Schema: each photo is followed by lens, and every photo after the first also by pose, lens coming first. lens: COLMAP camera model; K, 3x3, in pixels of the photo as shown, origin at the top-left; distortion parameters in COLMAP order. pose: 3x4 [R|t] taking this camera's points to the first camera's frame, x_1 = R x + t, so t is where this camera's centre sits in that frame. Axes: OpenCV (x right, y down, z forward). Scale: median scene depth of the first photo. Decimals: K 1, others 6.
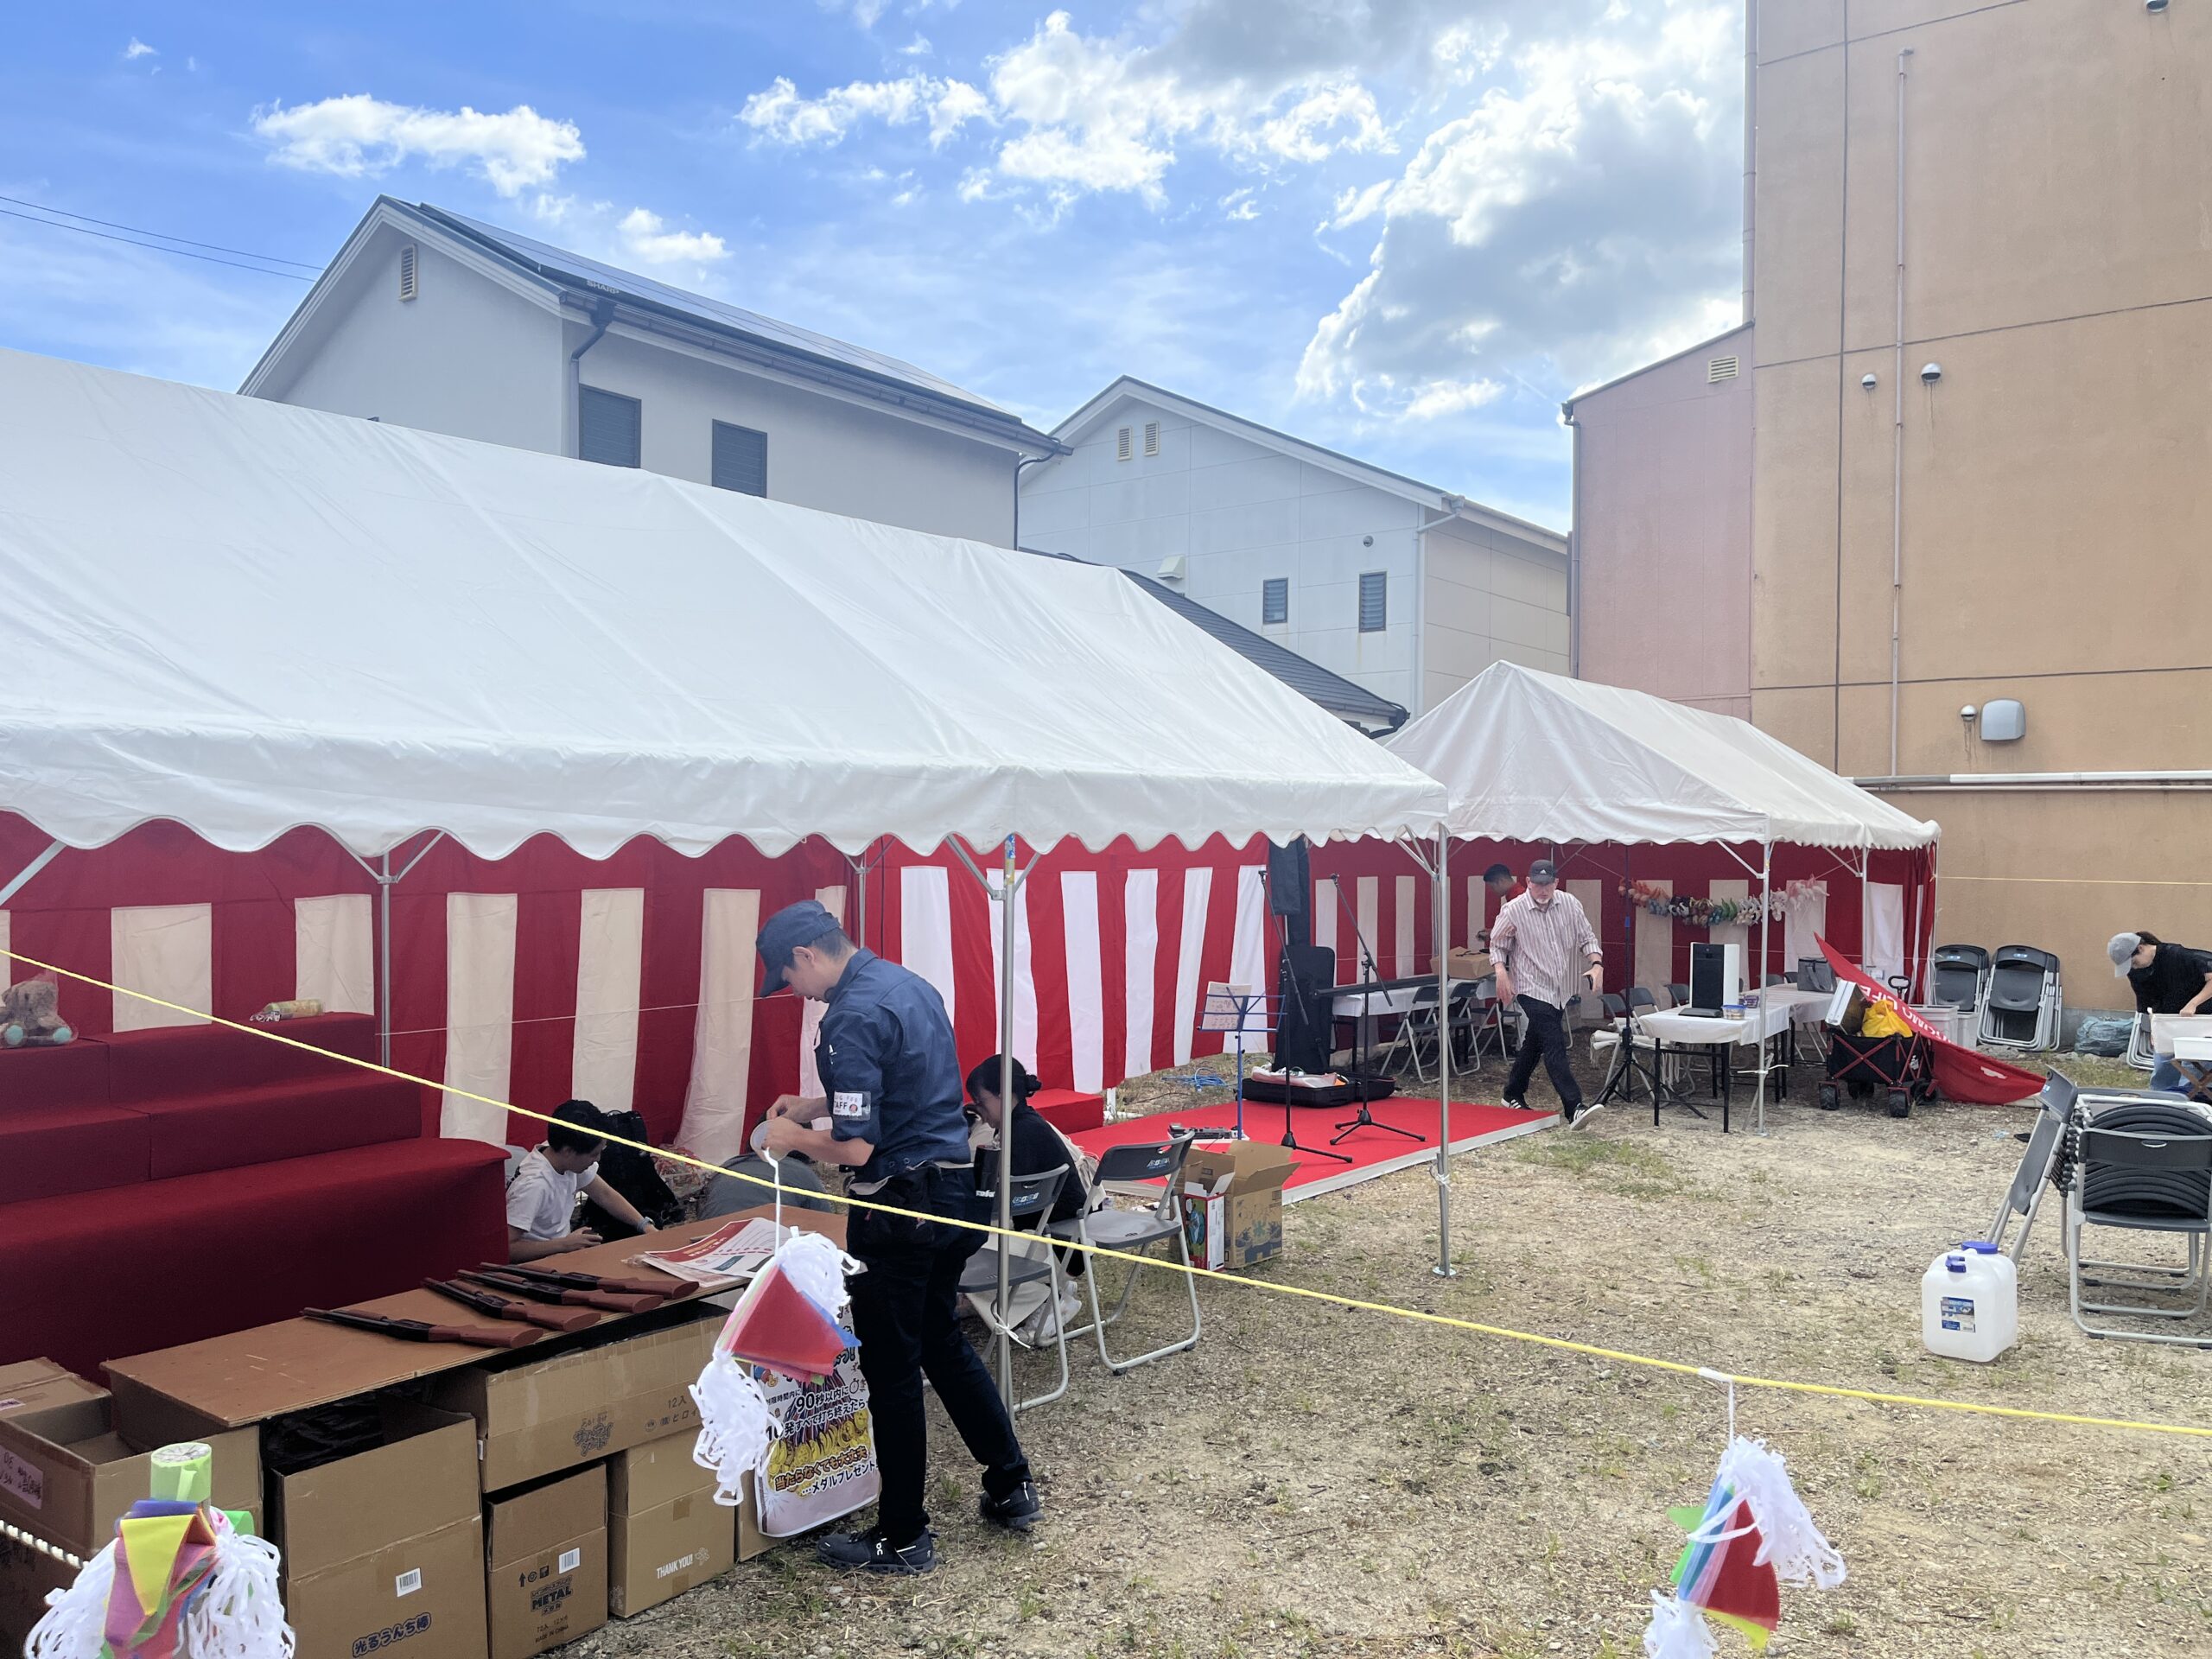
lens RADIAL K [[1690.6, 0, 1106.0], [0, 1690.6, 829.5], [0, 0, 1]] dist [0.066178, -0.075826]
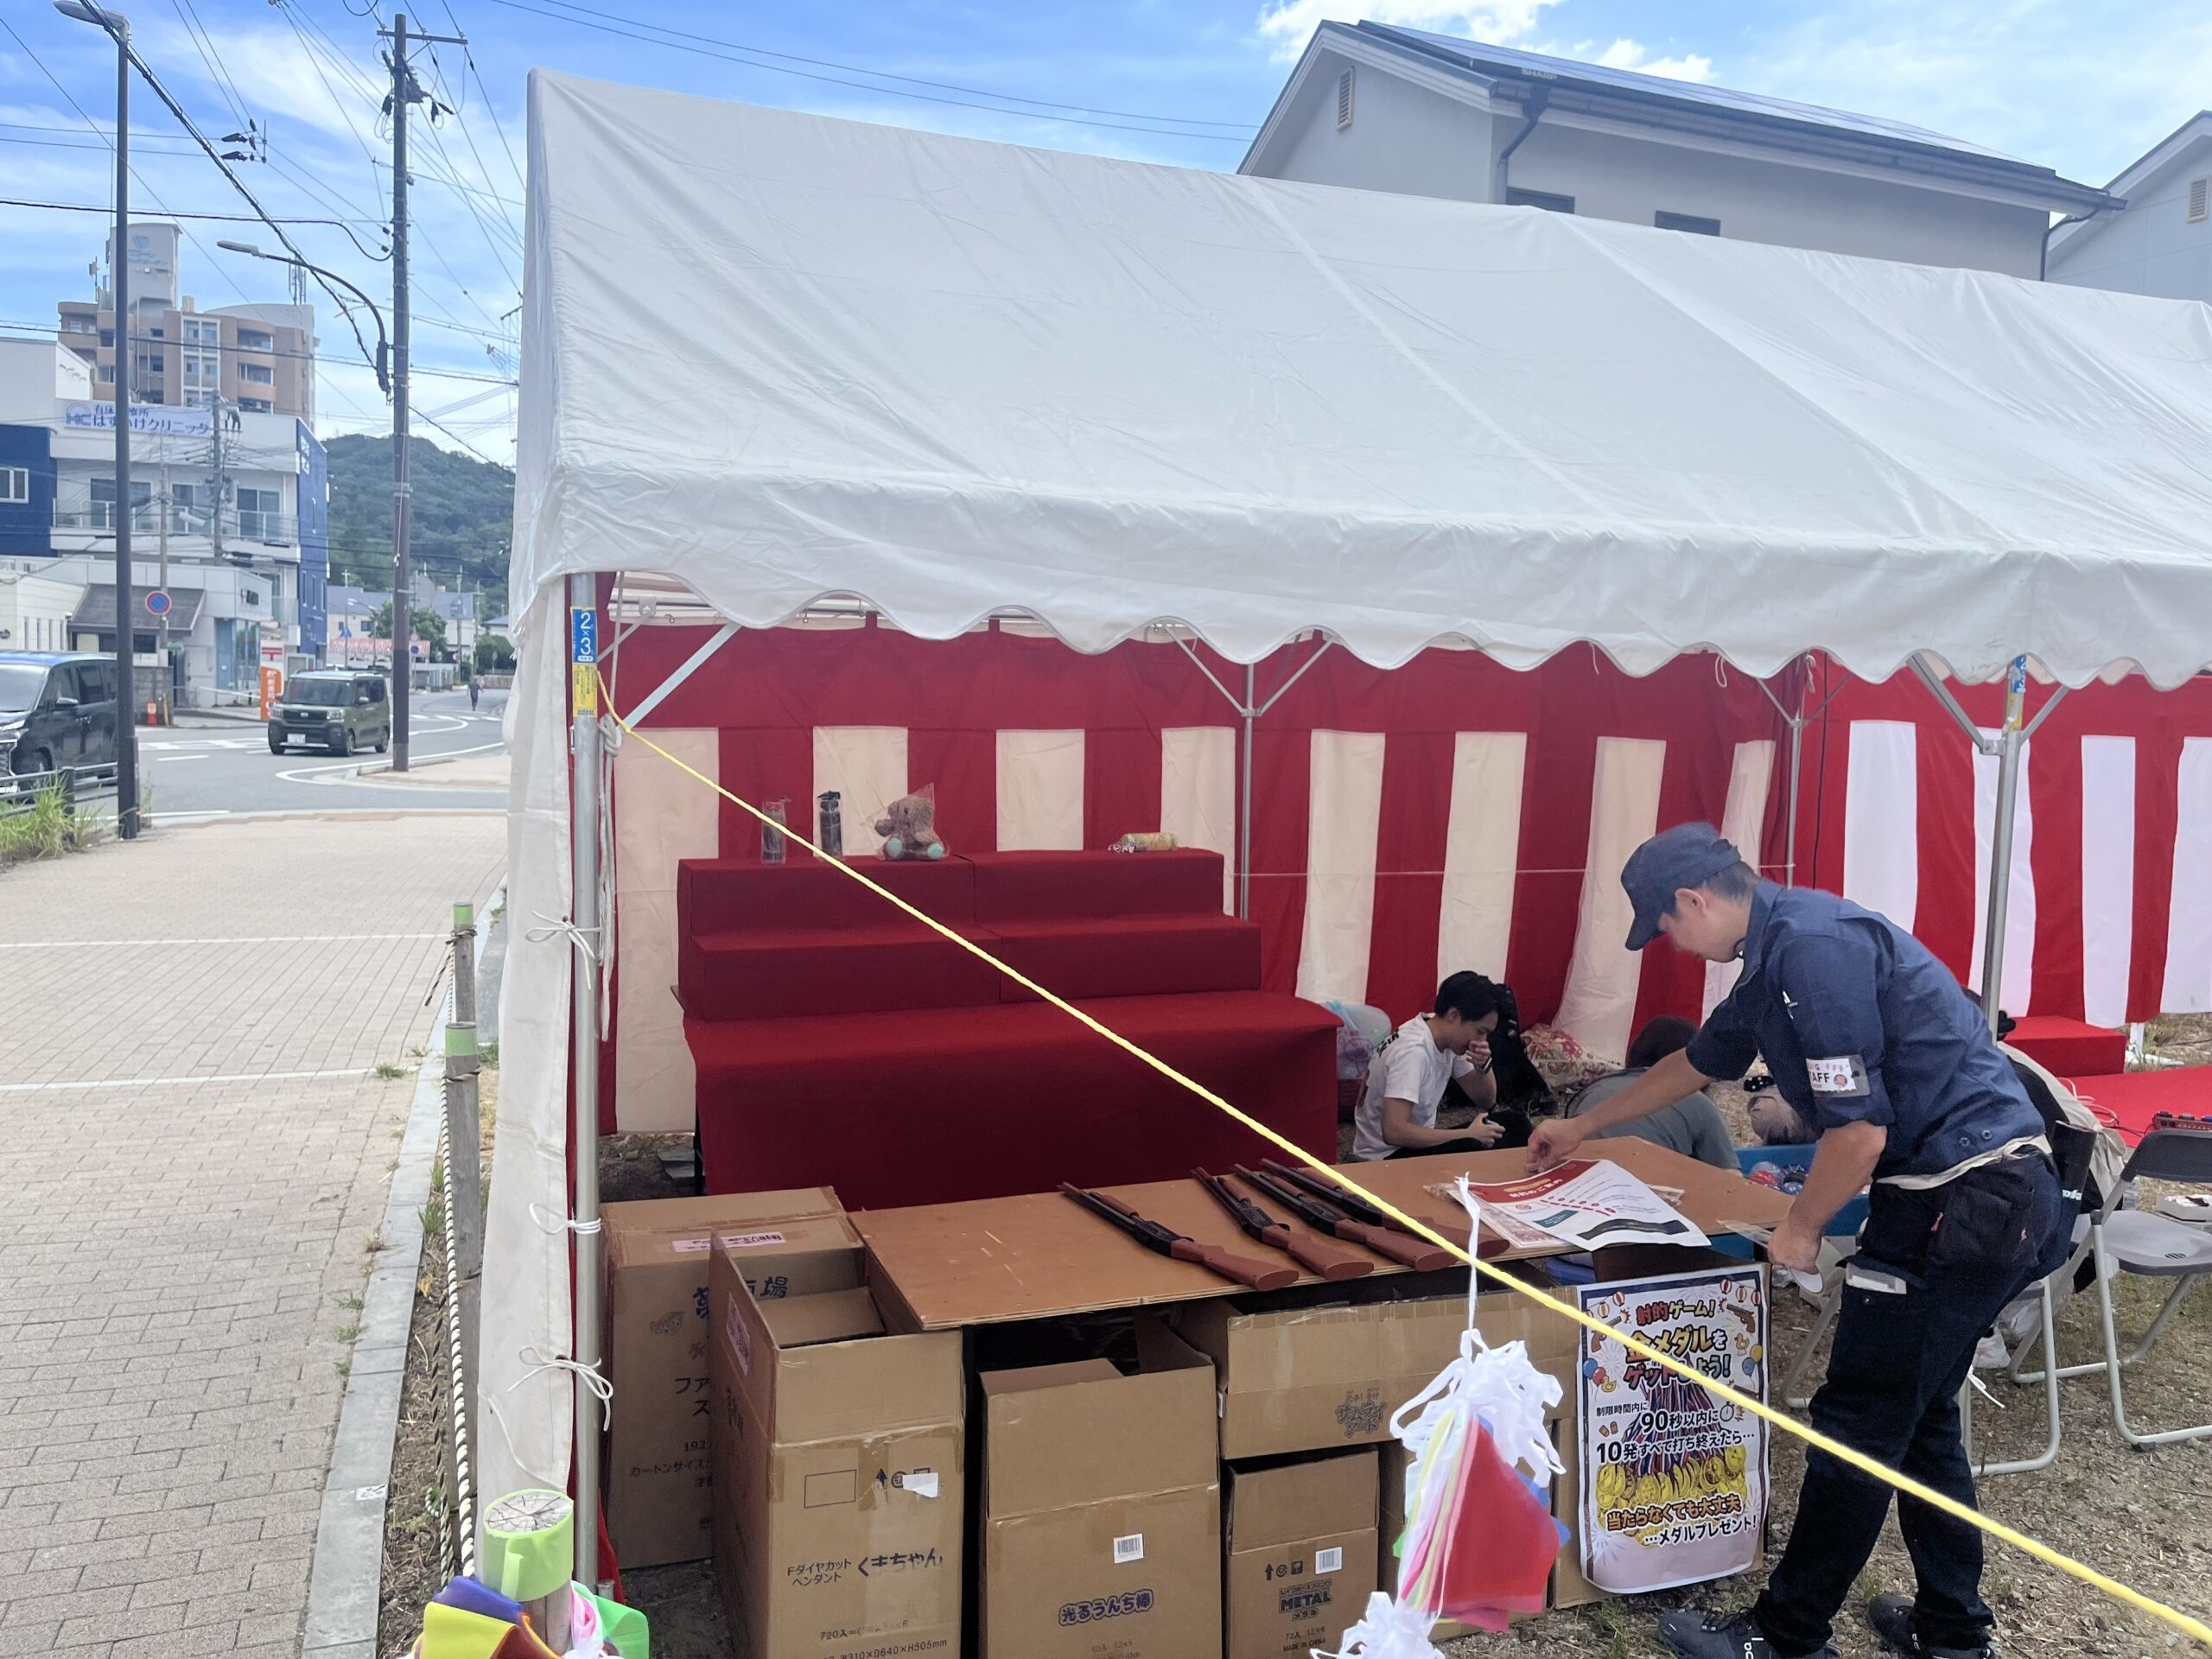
lens RADIAL K [[1645.6, 0, 1114.2], [0, 1645.6, 816.2], [0, 0, 1]] dist [0.062699, -0.092036]
pose [[0.854554, 0.061015, -0.515766, -0.014389], [-0.022613, 0.996505, 0.080419, 0.015454], [0.518870, -0.057060, 0.852947, 0.186275]]
